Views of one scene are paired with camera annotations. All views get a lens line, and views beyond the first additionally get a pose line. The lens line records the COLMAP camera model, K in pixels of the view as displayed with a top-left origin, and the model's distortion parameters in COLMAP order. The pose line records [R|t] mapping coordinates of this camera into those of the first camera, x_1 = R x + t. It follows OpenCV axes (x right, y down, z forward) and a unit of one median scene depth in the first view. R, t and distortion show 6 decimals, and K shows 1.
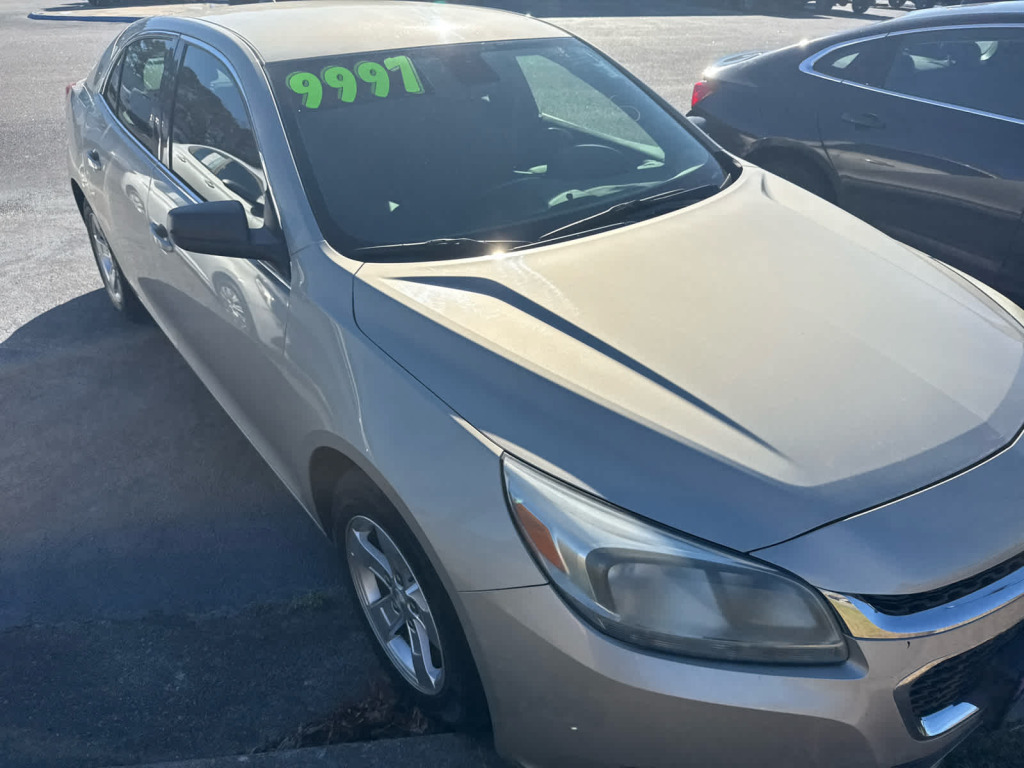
lens RADIAL K [[734.7, 0, 513.7], [0, 734.7, 391.0], [0, 0, 1]] dist [0.003363, -0.011312]
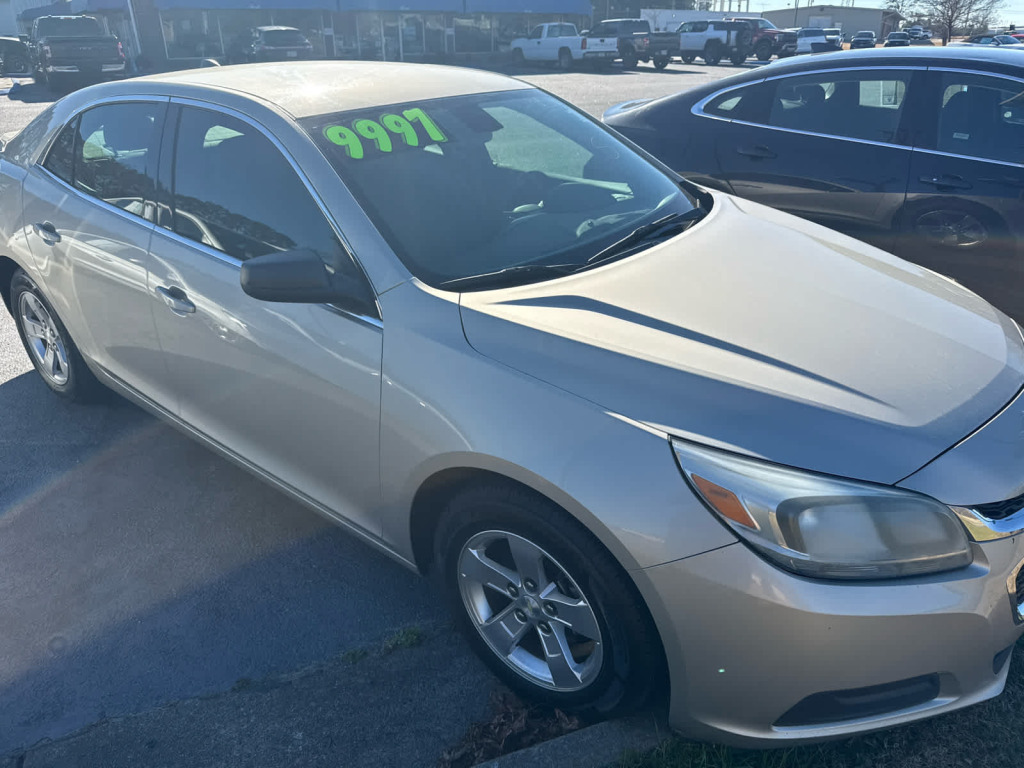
lens RADIAL K [[734.7, 0, 513.7], [0, 734.7, 391.0], [0, 0, 1]] dist [0.003363, -0.011312]
pose [[0.969295, -0.120512, 0.214348, -0.334879], [0.135495, 0.989161, -0.056583, 0.033169], [-0.205205, 0.083889, 0.975117, -0.038460]]
